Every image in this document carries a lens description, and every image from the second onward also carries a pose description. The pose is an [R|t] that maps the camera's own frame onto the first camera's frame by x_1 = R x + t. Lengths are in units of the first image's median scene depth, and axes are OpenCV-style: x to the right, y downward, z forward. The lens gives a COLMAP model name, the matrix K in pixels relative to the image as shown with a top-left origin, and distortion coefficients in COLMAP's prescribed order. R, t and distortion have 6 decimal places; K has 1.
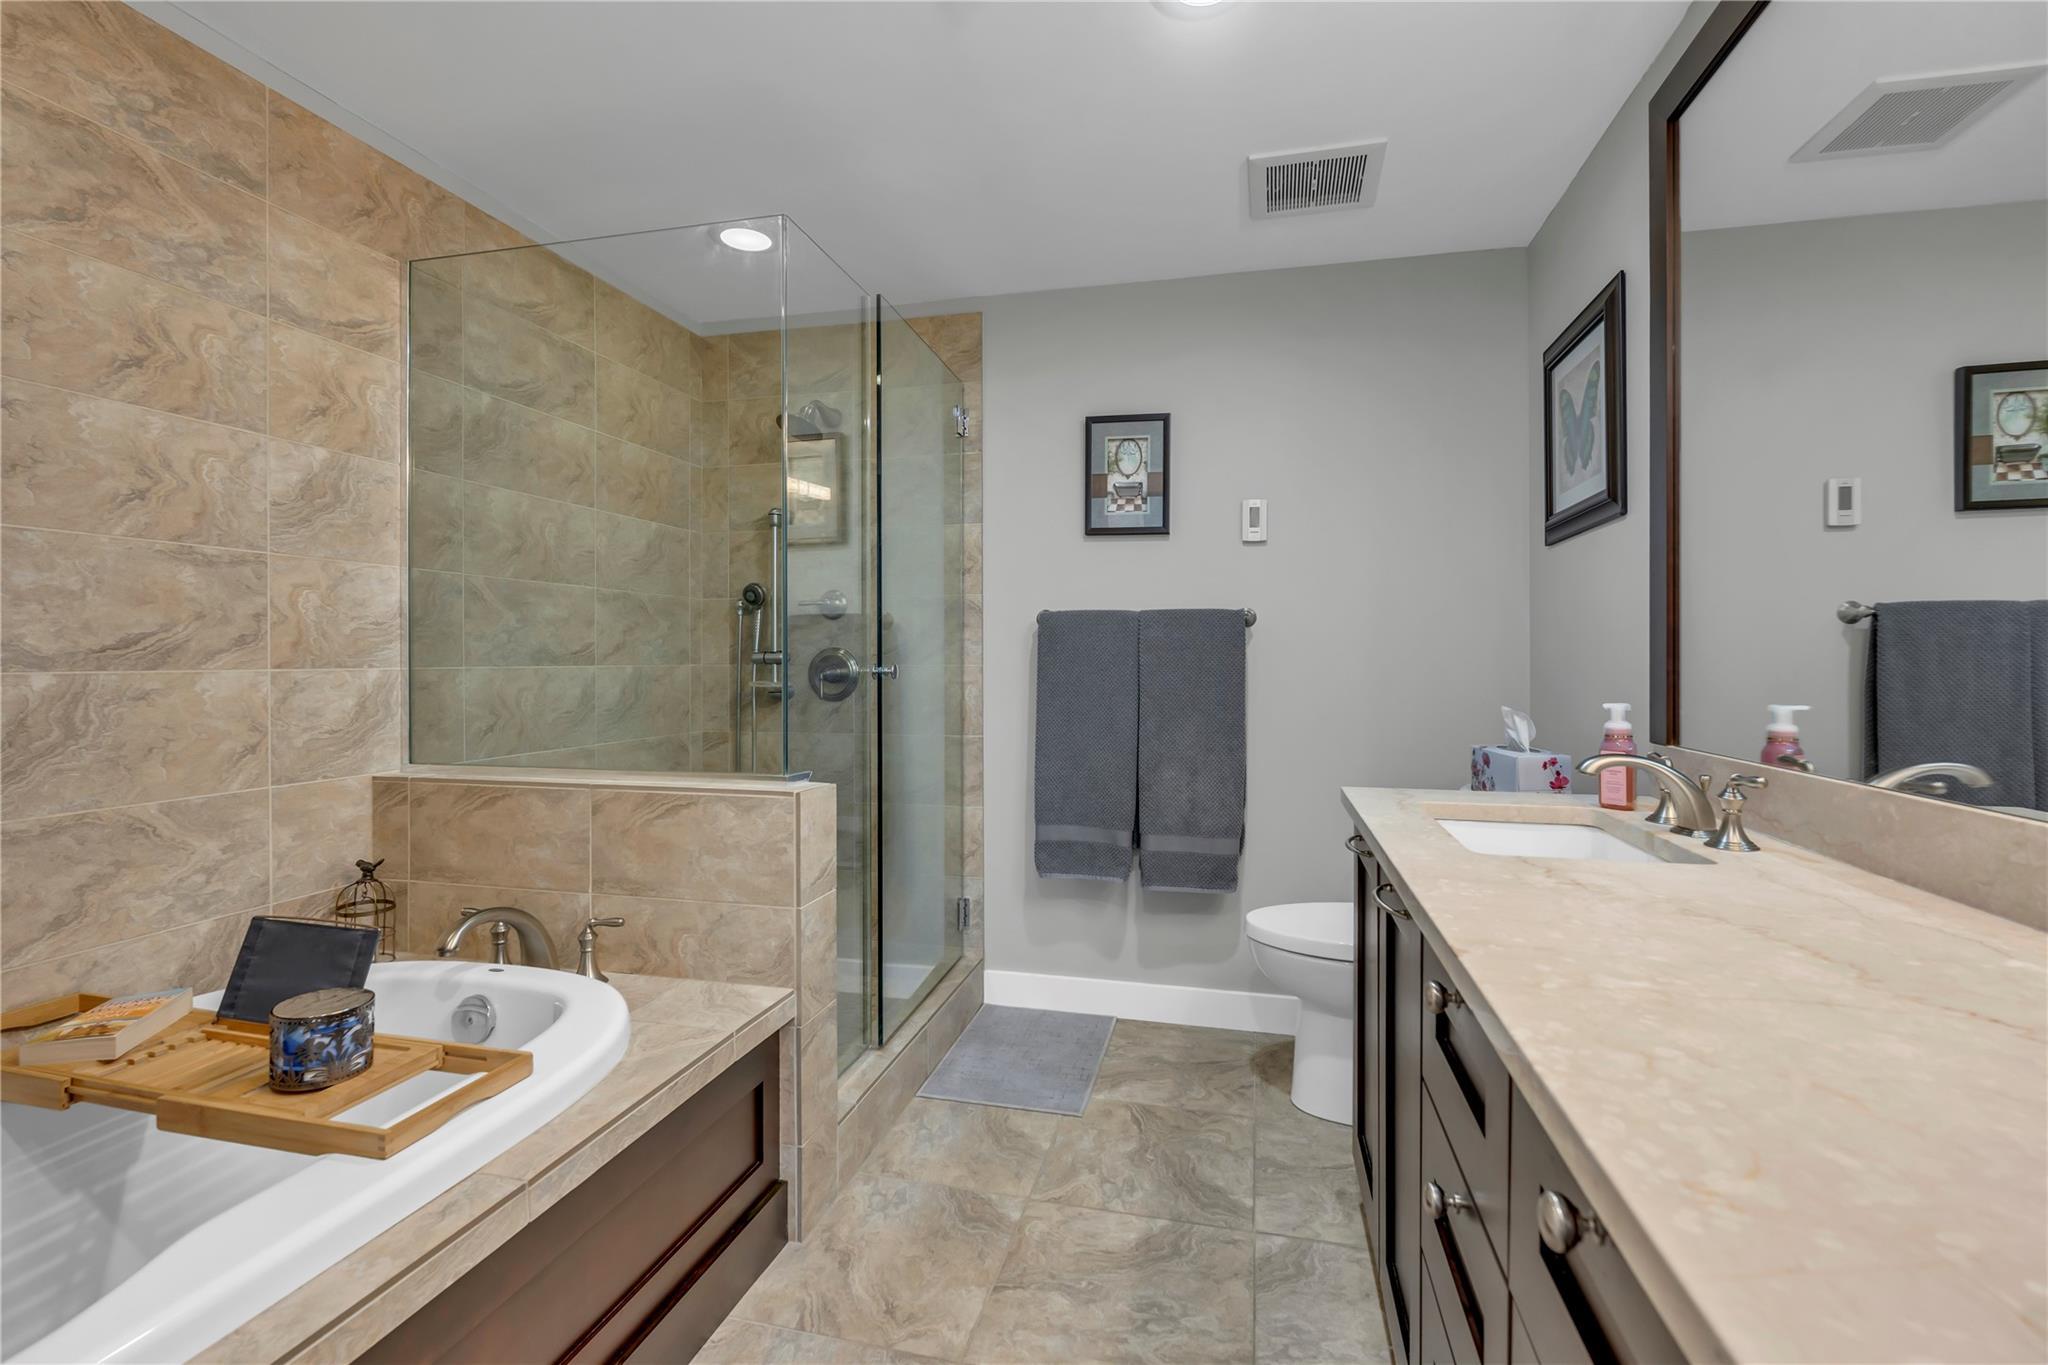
lens RADIAL K [[901.0, 0, 1033.0], [0, 901.0, 660.0], [0, 0, 1]] dist [-0.004205, 0.000968]
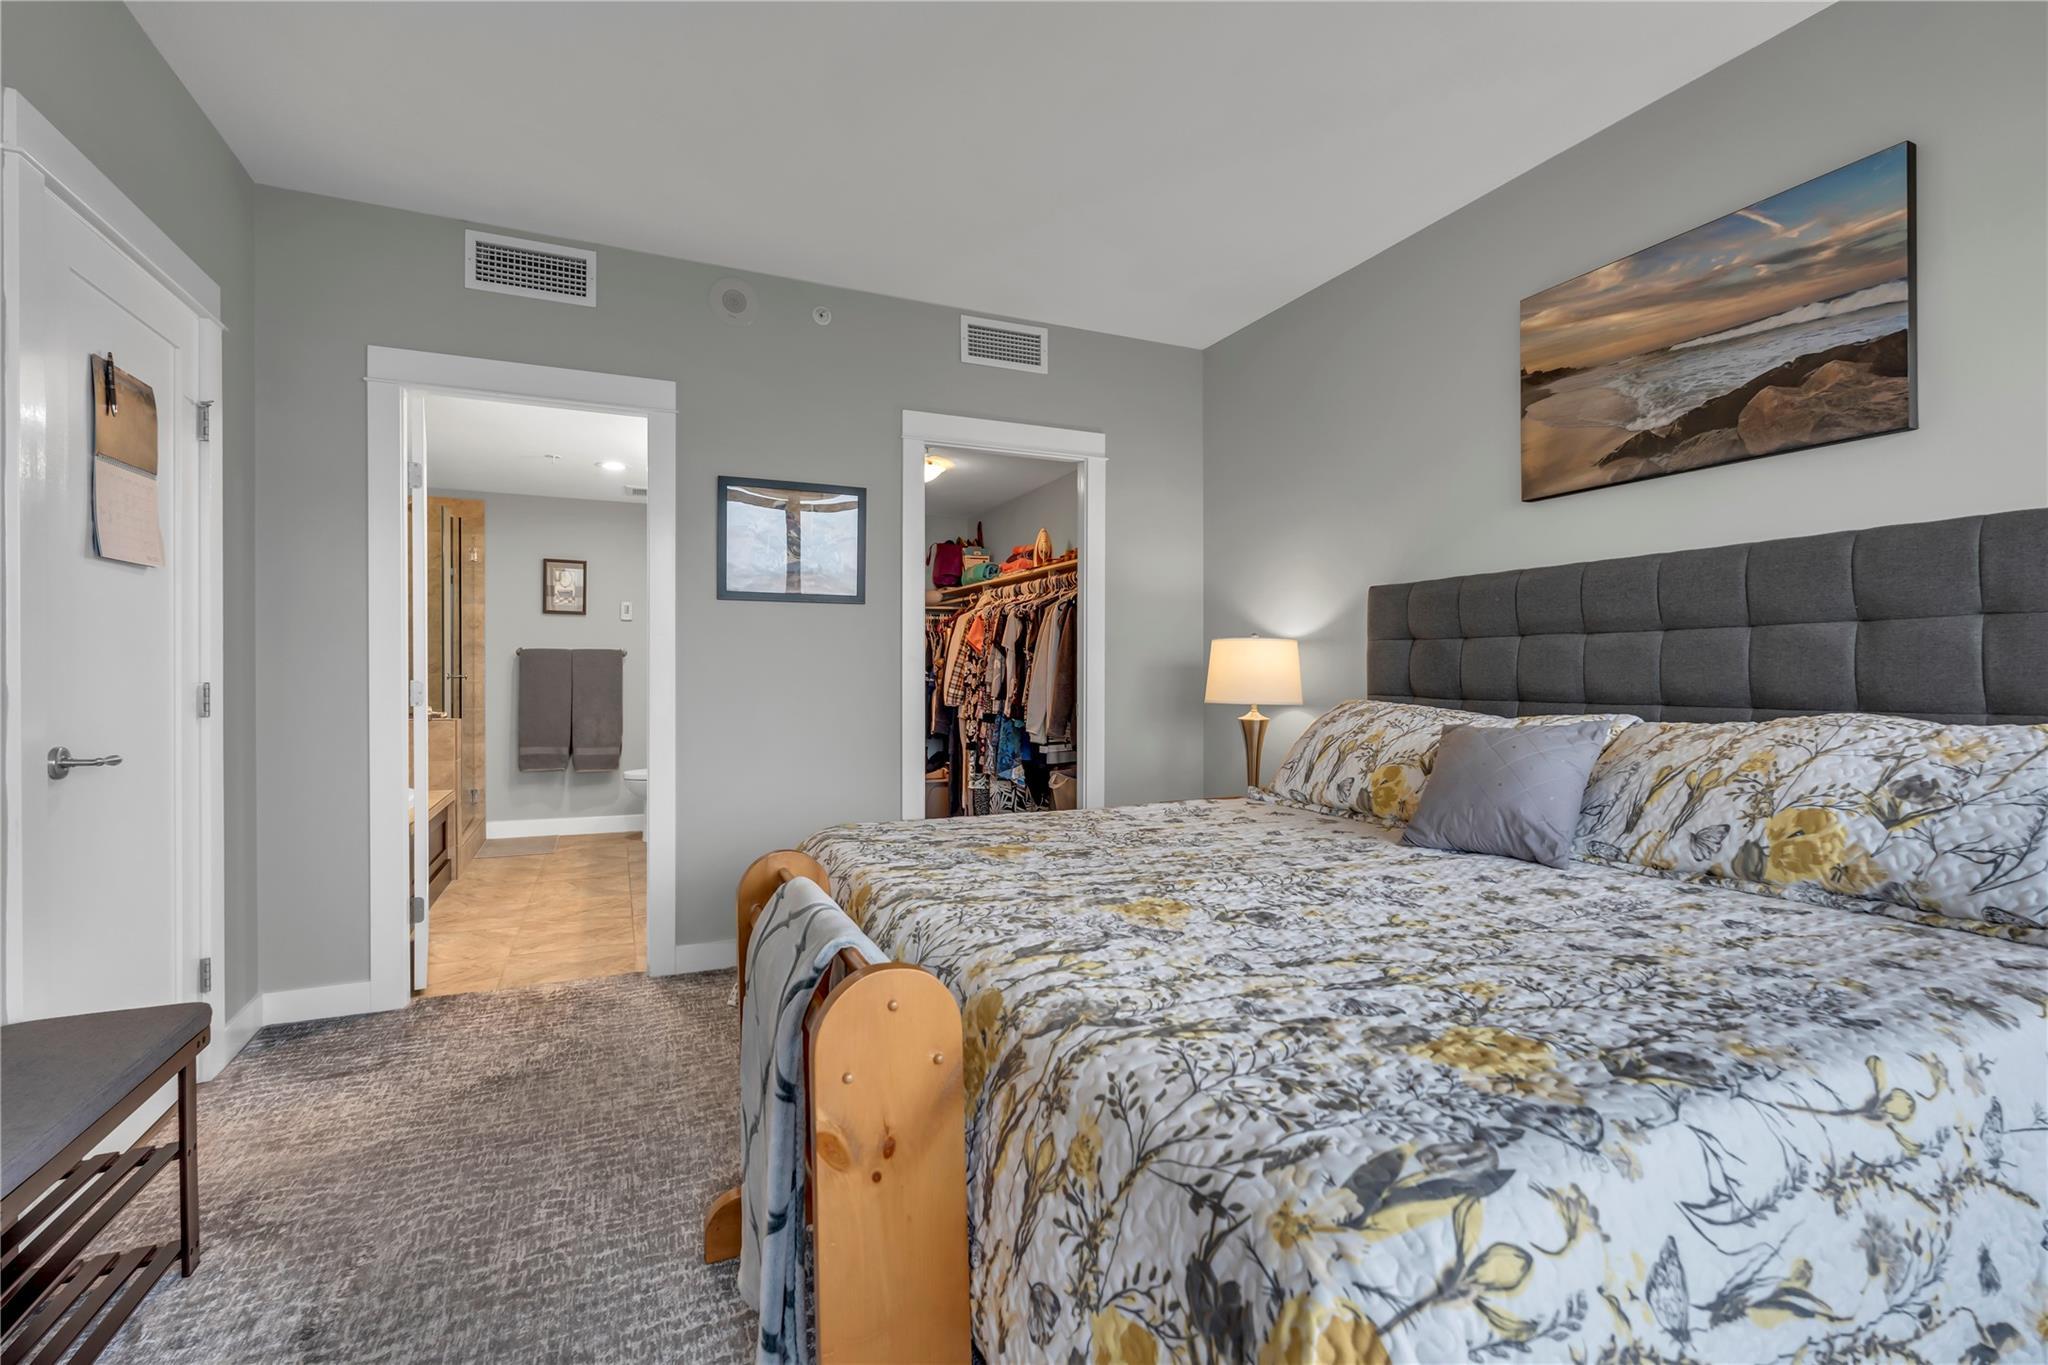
lens RADIAL K [[901.0, 0, 1037.6], [0, 901.0, 666.1], [0, 0, 1]] dist [-0.004205, 0.000968]
pose [[0.777318, 0.001633, 0.629106, -0.378359], [-0.001479, 0.999999, -0.000767, -0.012718], [-0.629106, -0.000334, 0.777320, -1.424144]]
